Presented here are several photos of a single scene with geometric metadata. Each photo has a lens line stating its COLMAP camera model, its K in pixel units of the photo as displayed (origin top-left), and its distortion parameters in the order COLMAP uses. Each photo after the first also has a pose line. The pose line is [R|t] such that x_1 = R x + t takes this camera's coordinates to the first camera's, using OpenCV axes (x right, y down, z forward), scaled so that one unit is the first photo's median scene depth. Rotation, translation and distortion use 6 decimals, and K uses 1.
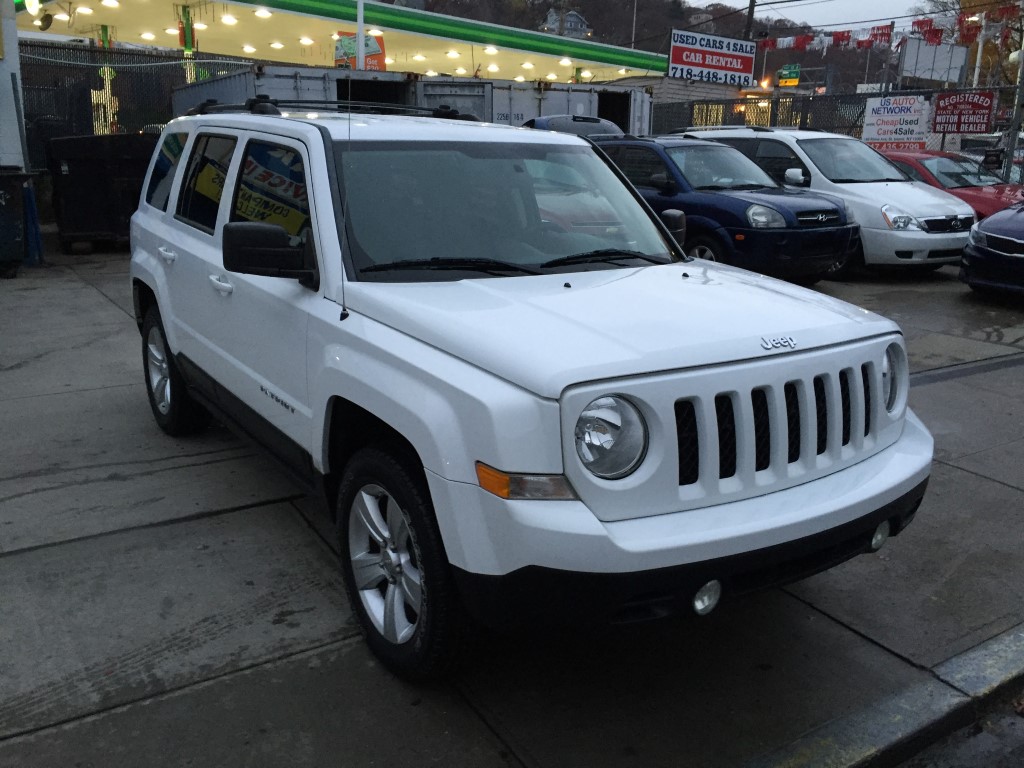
lens RADIAL K [[875.2, 0, 512.0], [0, 875.2, 384.0], [0, 0, 1]] dist [0.084886, -0.132061]
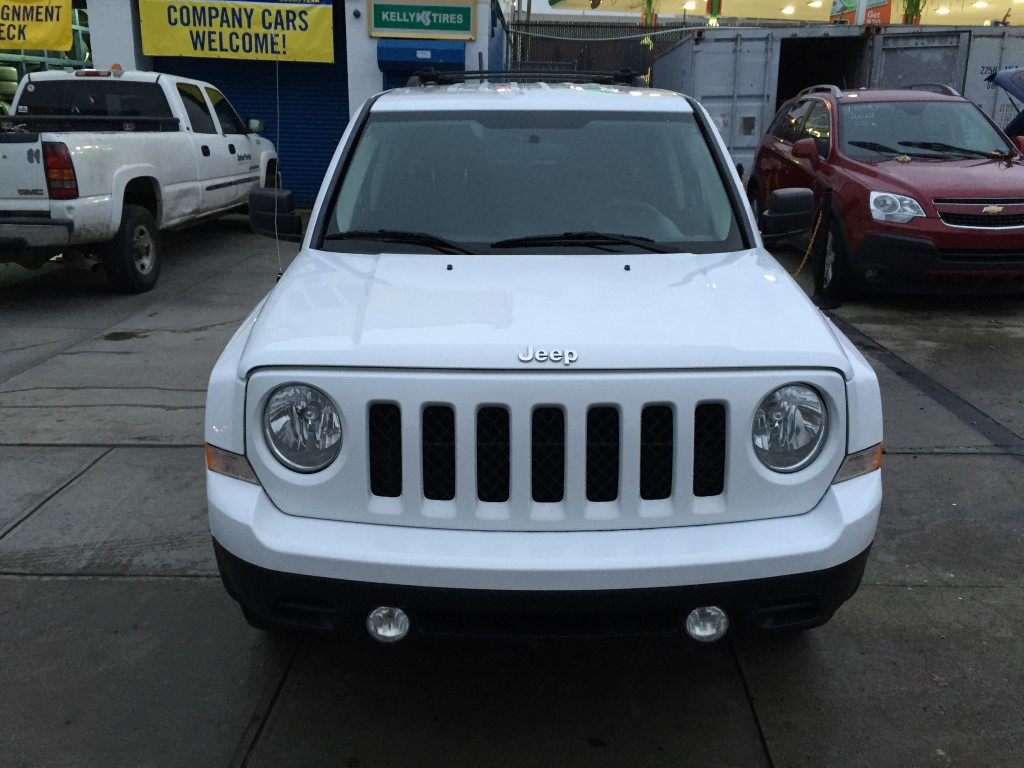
lens RADIAL K [[875.2, 0, 512.0], [0, 875.2, 384.0], [0, 0, 1]] dist [0.084886, -0.132061]
pose [[0.826214, 0.149894, -0.543049, 0.604345], [-0.129795, 0.988668, 0.075420, -0.065558], [0.548200, 0.008172, 0.836307, 0.247722]]
